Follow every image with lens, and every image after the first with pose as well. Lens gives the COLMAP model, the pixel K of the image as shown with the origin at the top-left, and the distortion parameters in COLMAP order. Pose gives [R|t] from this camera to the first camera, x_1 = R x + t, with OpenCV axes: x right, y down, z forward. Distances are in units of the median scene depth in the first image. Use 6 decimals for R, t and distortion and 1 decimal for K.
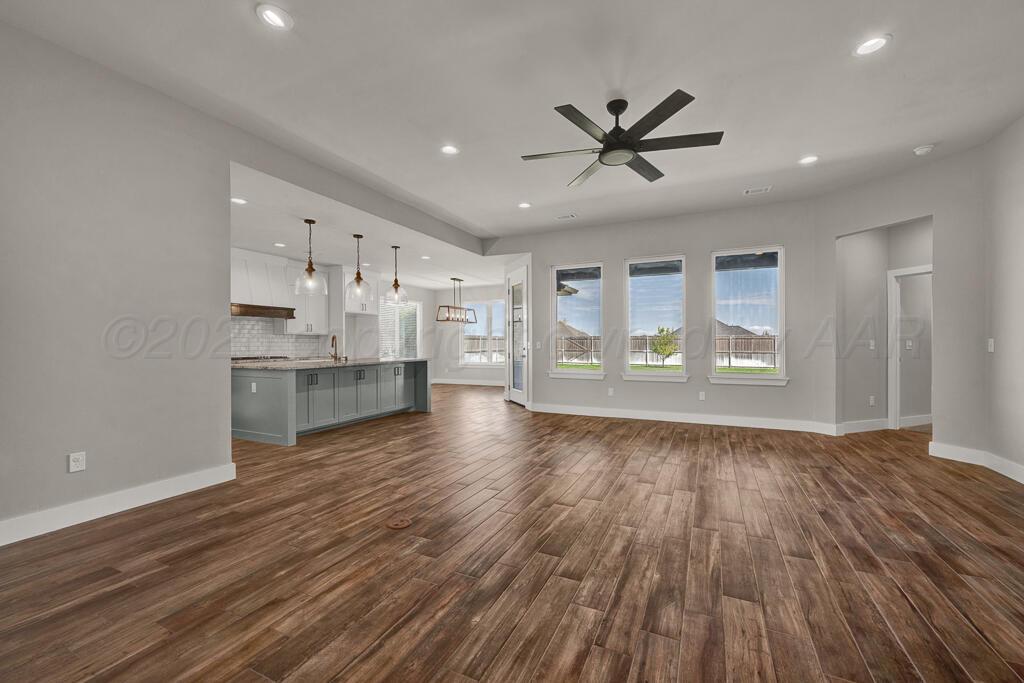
lens RADIAL K [[406.0, 0, 508.9], [0, 406.0, 350.0], [0, 0, 1]] dist [-0.001035, 0.000631]
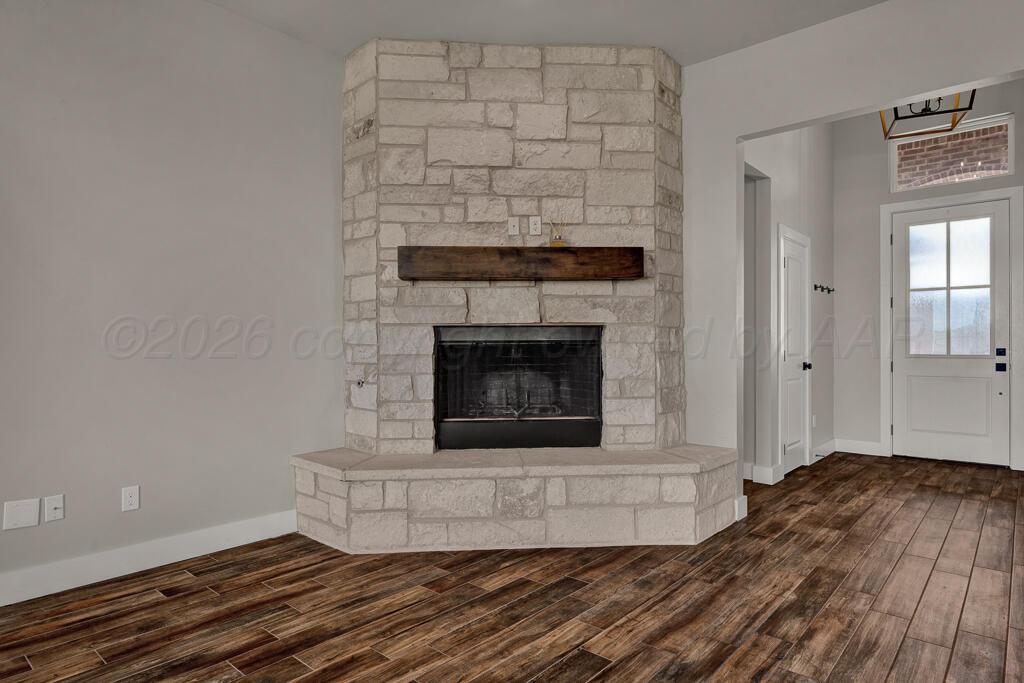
lens RADIAL K [[595.3, 0, 514.8], [0, 595.3, 344.0], [0, 0, 1]] dist [-0.008415, 0.000532]
pose [[-0.964389, 0.000386, 0.264487, 0.265309], [0.006165, 0.999760, 0.021020, -0.024746], [-0.264415, 0.021902, -0.964160, 1.404963]]
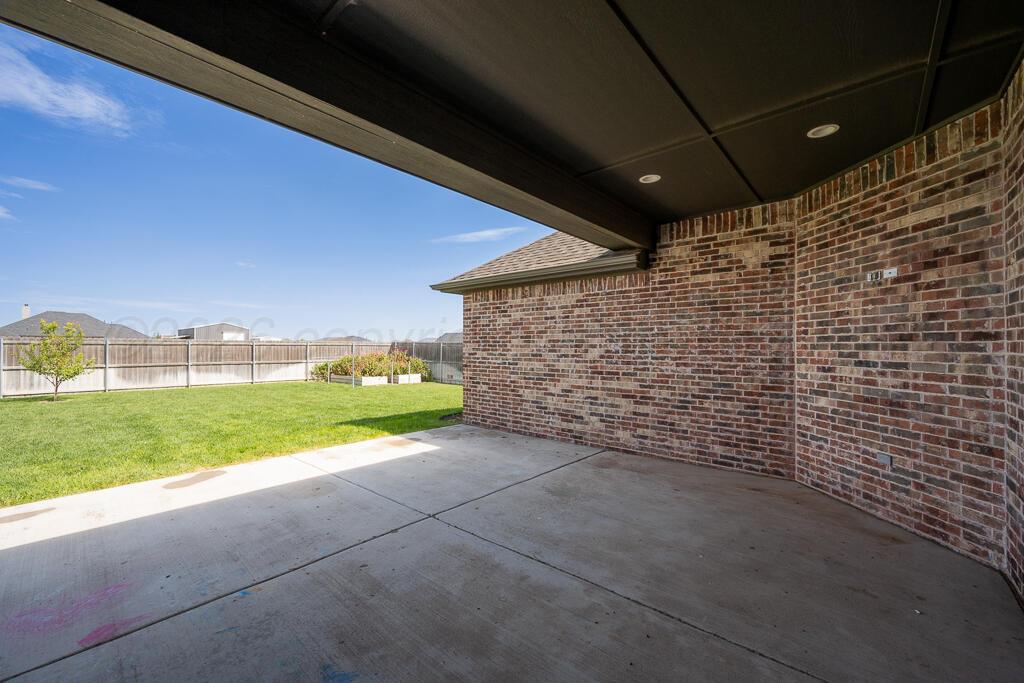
lens RADIAL K [[406.0, 0, 507.1], [0, 406.0, 344.9], [0, 0, 1]] dist [-0.001035, 0.000631]
pose [[0.271596, 0.007264, 0.962384, 0.321454], [0.010128, 0.999895, -0.010405, -0.126058], [-0.962358, 0.012573, 0.271494, 2.746454]]
